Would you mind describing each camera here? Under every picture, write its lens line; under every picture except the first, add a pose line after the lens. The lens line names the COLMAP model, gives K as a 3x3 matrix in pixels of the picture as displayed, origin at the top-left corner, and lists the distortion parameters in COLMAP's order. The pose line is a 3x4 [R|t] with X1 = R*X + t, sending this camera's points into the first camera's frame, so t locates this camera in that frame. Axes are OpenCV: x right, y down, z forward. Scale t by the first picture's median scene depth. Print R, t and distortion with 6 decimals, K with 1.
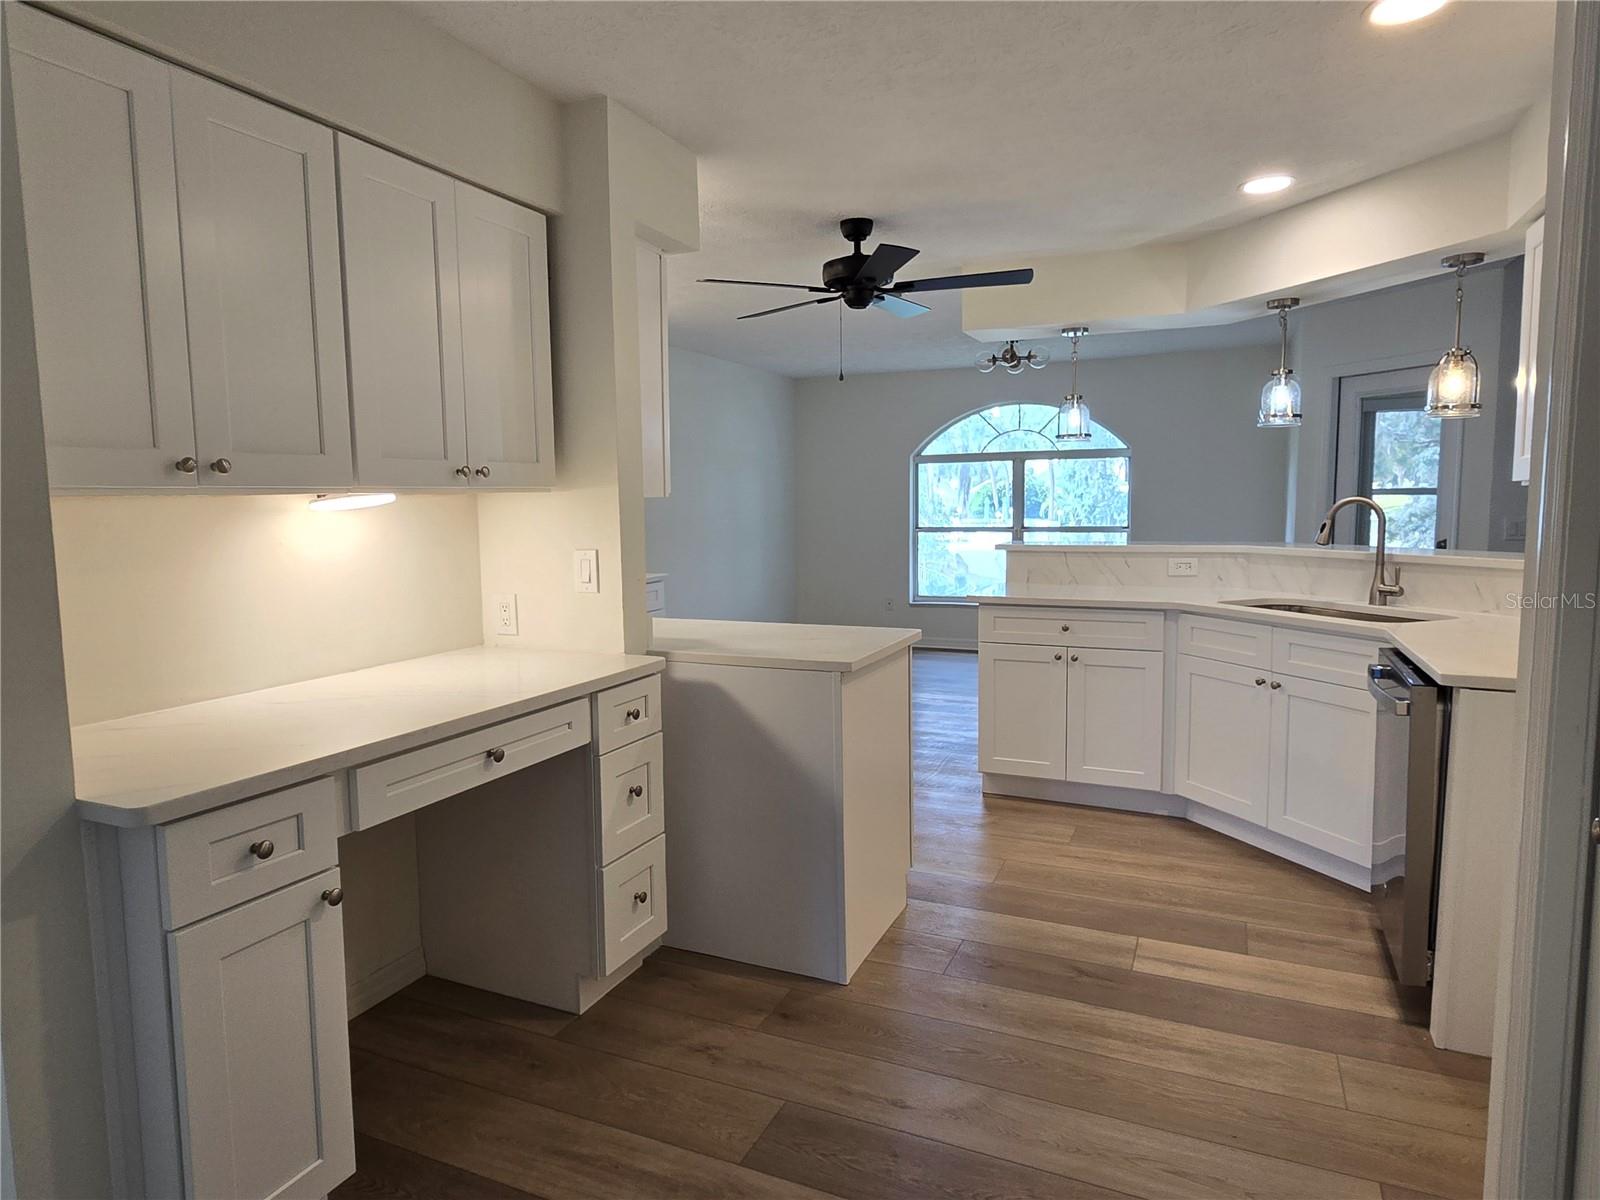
lens RADIAL K [[950.0, 0, 782.8], [0, 950.0, 592.5], [0, 0, 1]] dist [0.011426, 0.000137]
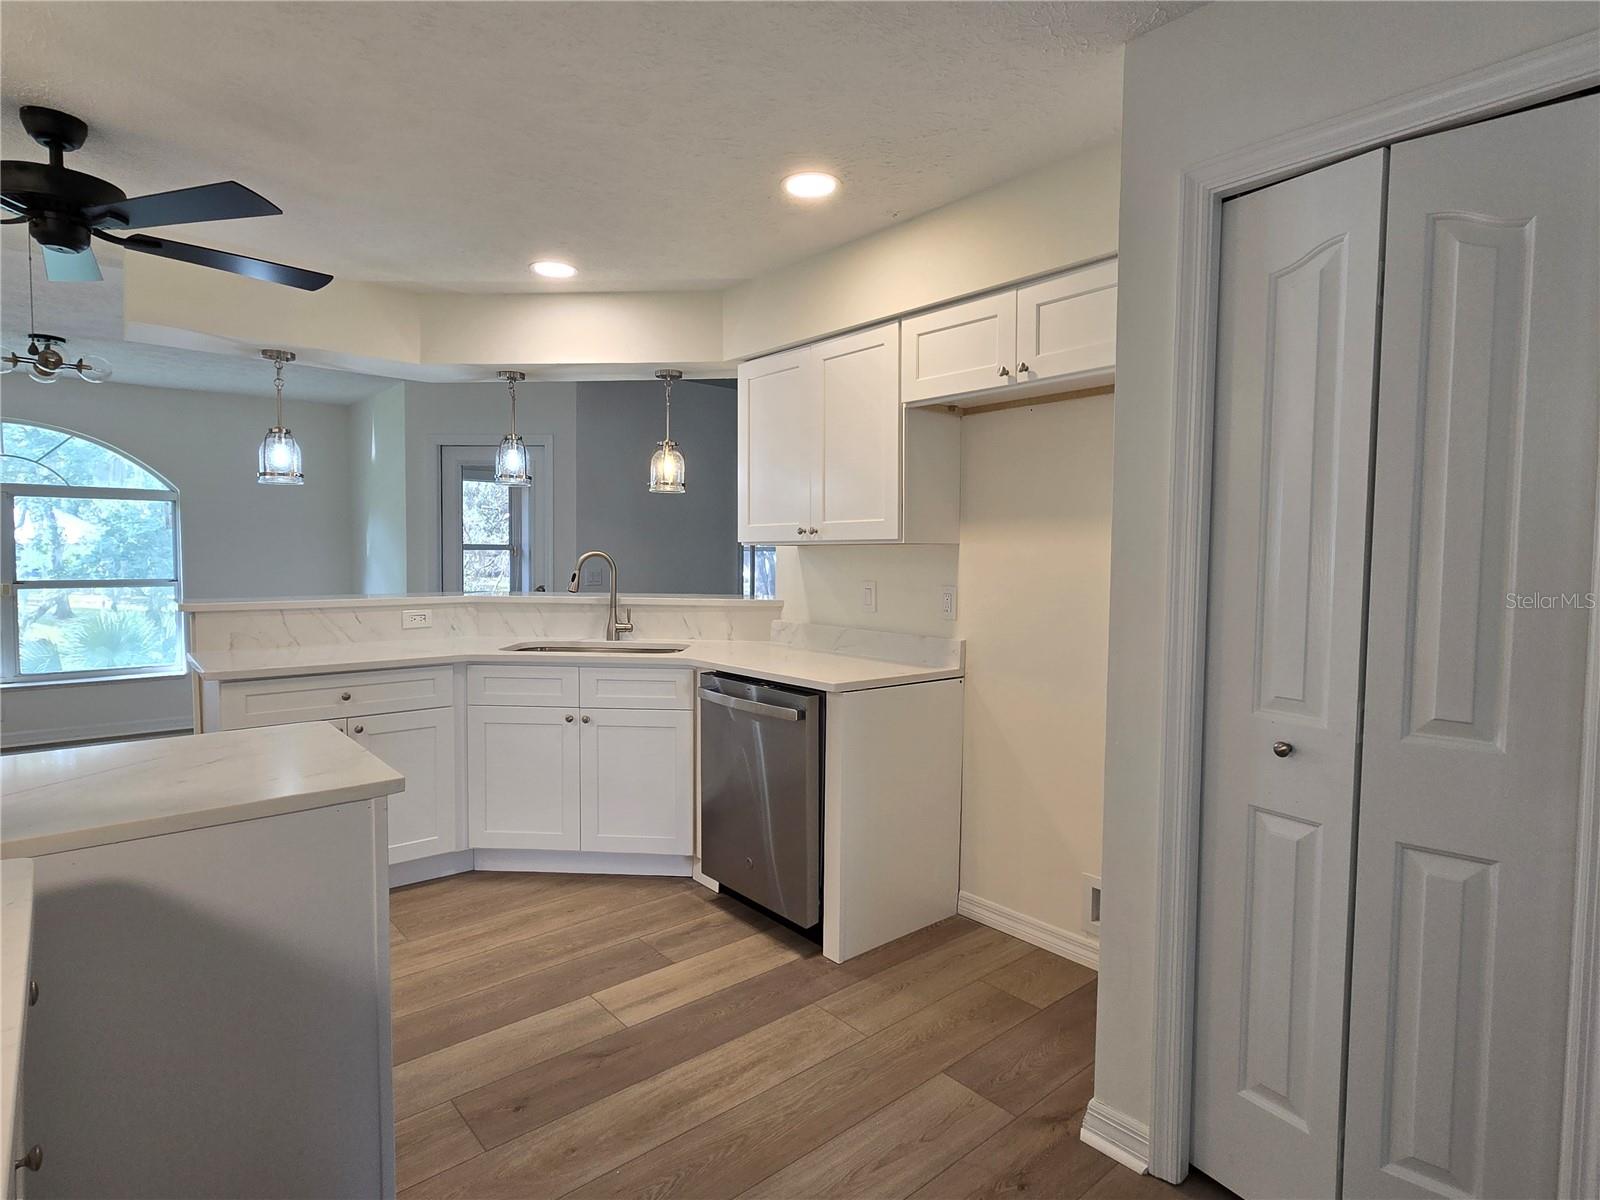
lens RADIAL K [[852.8, 0, 795.3], [0, 852.8, 592.1], [0, 0, 1]] dist [-0.001882, 0.000910]
pose [[0.415132, -0.026585, 0.909373, -0.235392], [0.073429, 0.997291, -0.004366, -0.023766], [-0.906793, 0.068587, 0.415960, 0.299632]]
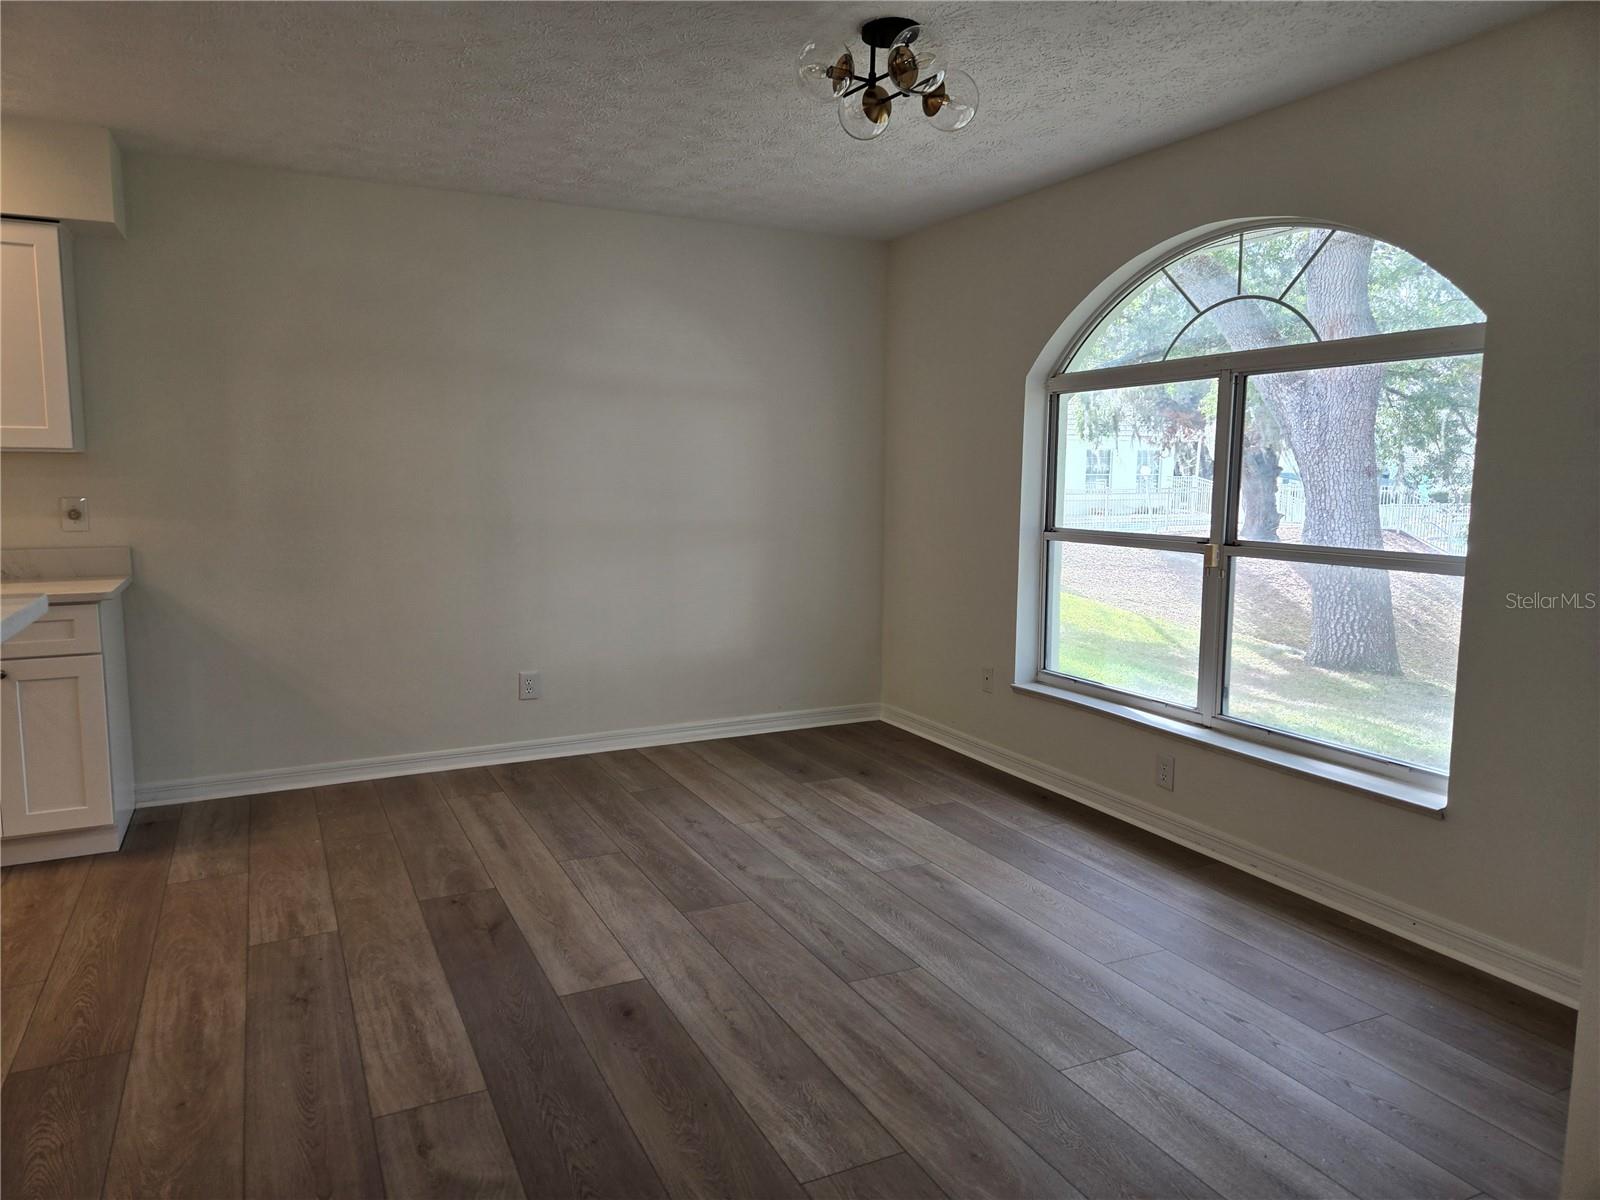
lens RADIAL K [[1070.7, 0, 785.0], [0, 1070.7, 604.3], [0, 0, 1]] dist [0.039764, -0.027268]
pose [[0.779597, 0.096885, -0.618742, 0.817913], [-0.078394, 0.995287, 0.057073, -0.112105], [0.621356, 0.004012, 0.783518, 1.093681]]
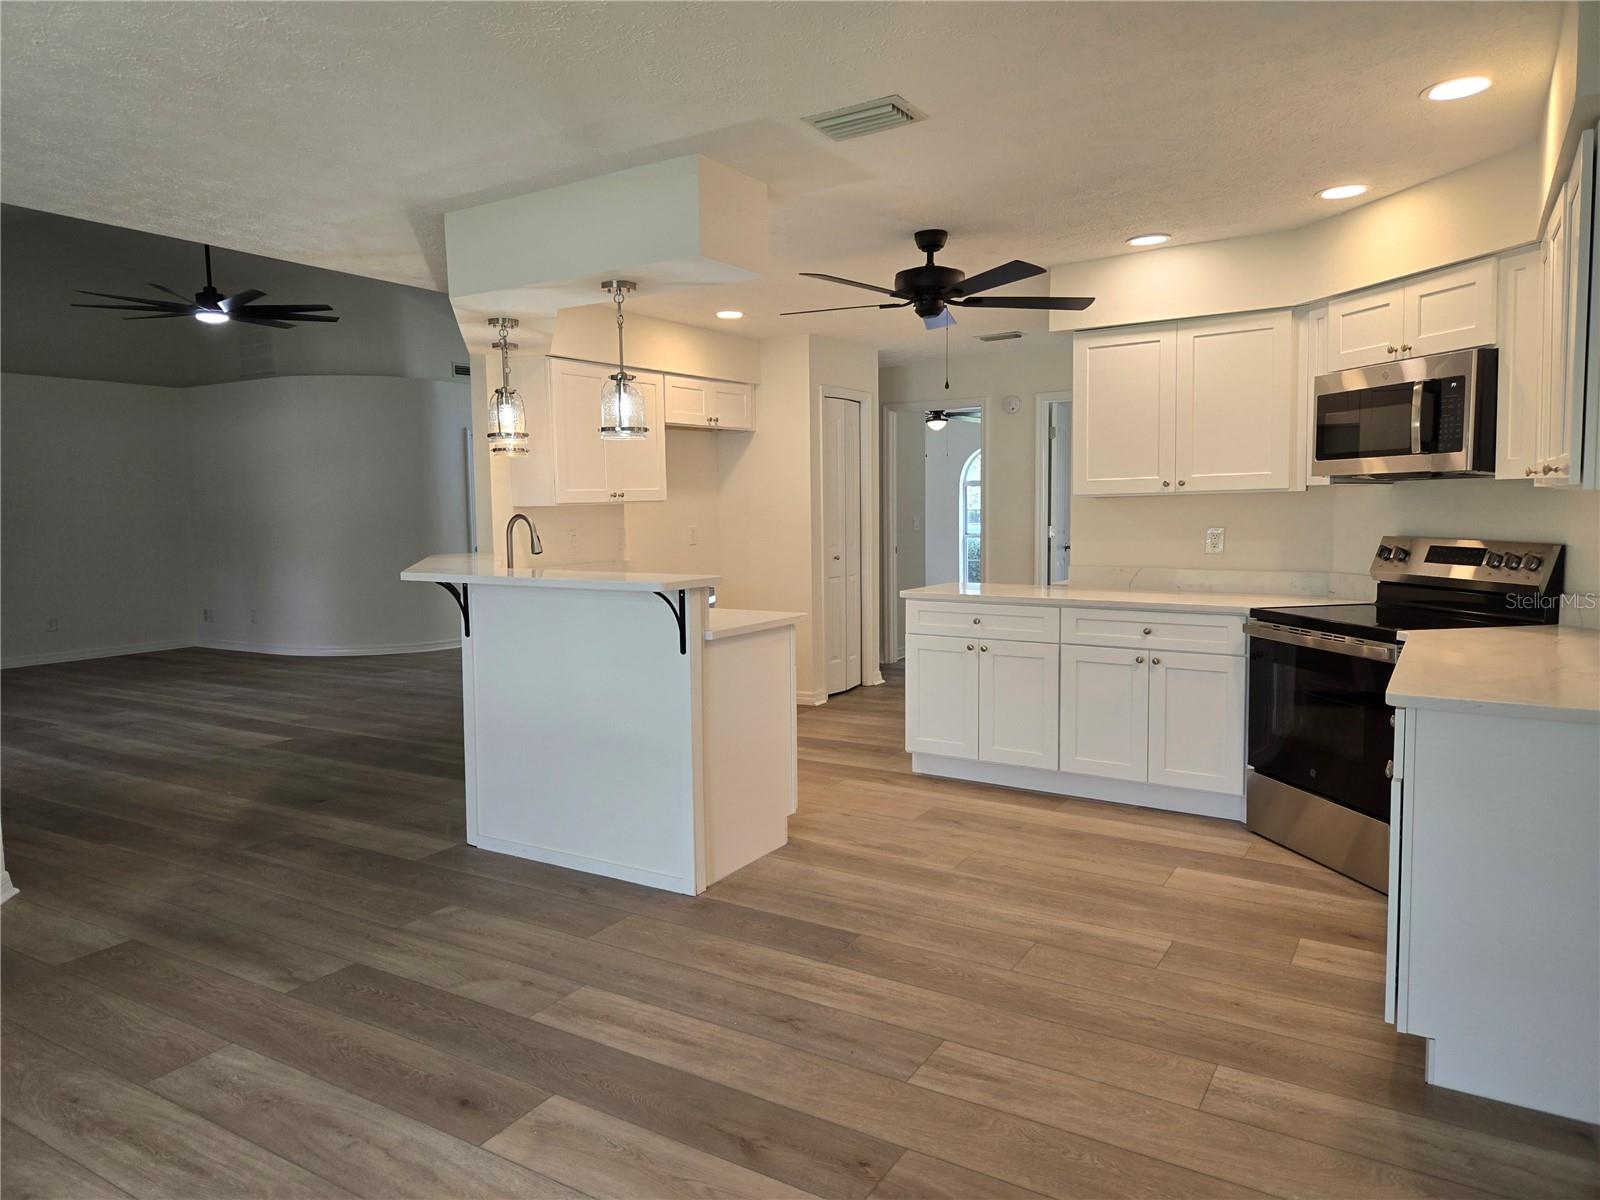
lens RADIAL K [[1070.7, 0, 790.3], [0, 1070.7, 611.4], [0, 0, 1]] dist [0.039764, -0.027268]
pose [[-0.993260, 0.016105, 0.114781, 0.094624], [0.039062, 0.978879, 0.200673, -0.212375], [-0.109125, 0.203804, -0.972911, 2.081274]]
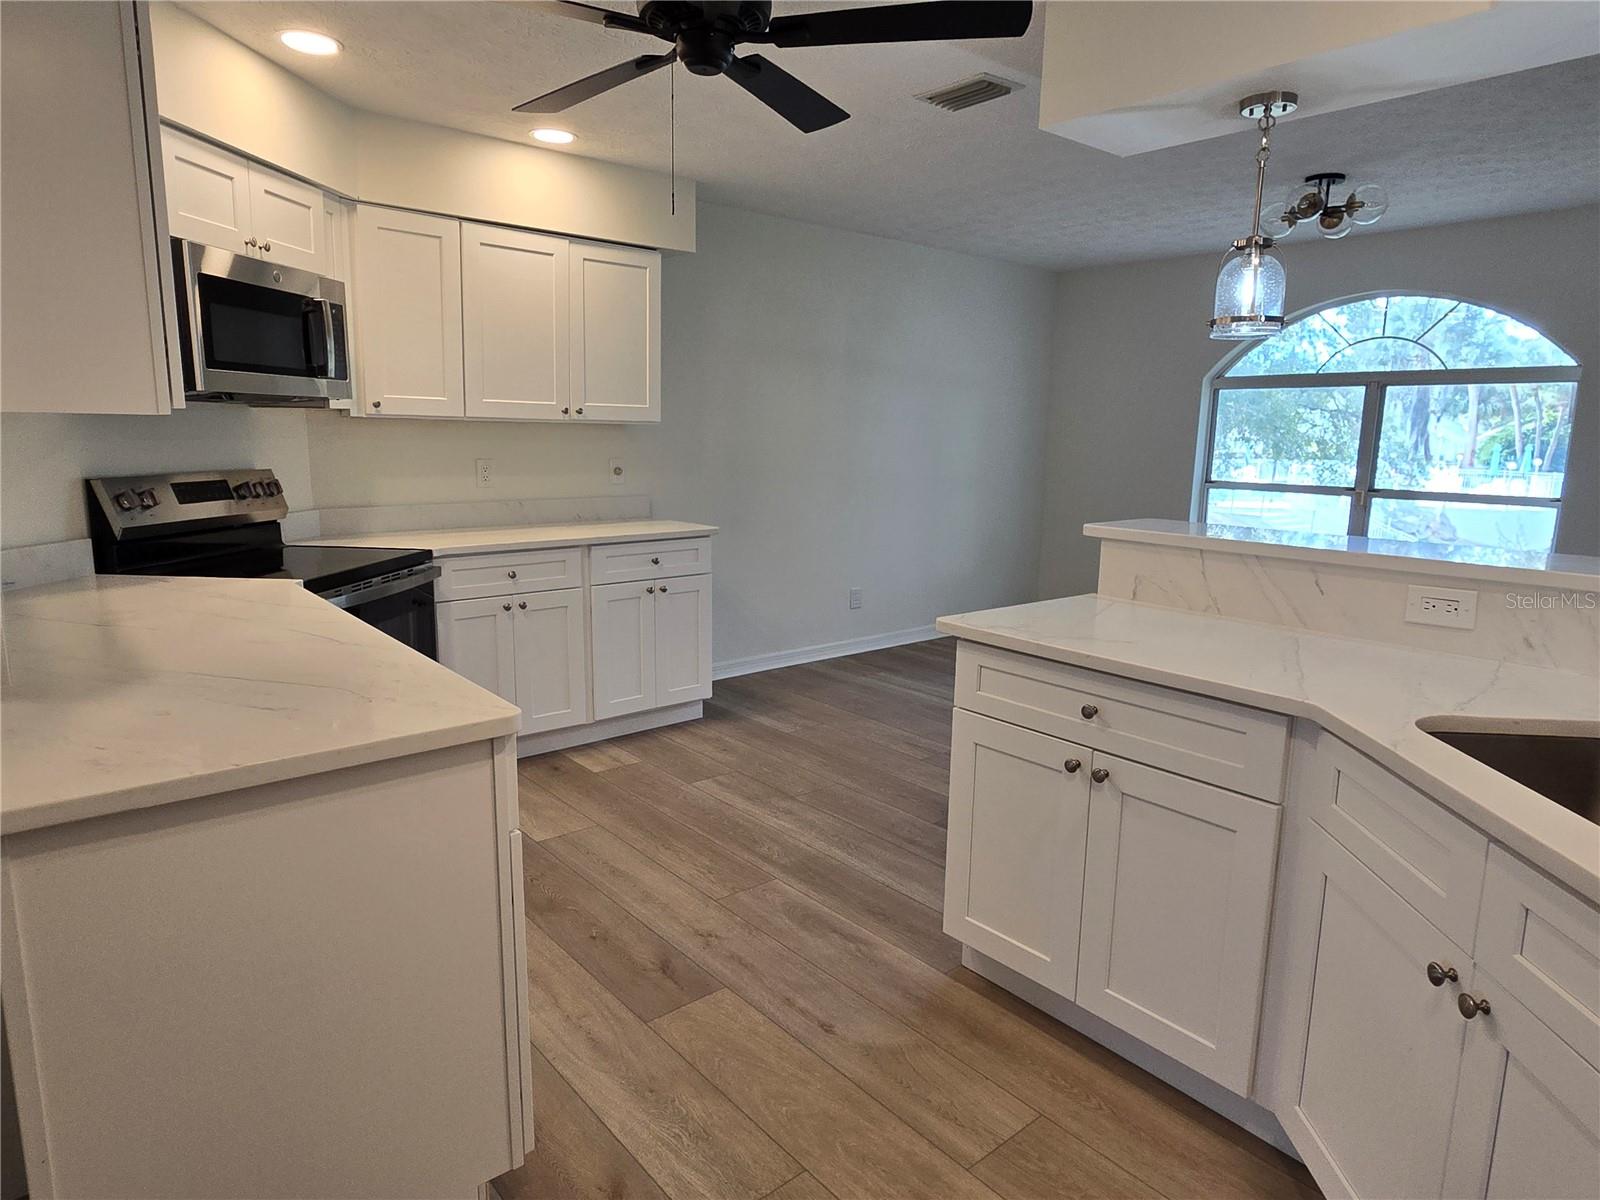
lens RADIAL K [[950.0, 0, 795.3], [0, 950.0, 594.0], [0, 0, 1]] dist [0.011426, 0.000137]
pose [[0.906974, 0.103084, -0.408377, 0.352974], [-0.072992, 0.993385, 0.088644, -0.055236], [0.414814, -0.050590, 0.908499, 0.493944]]
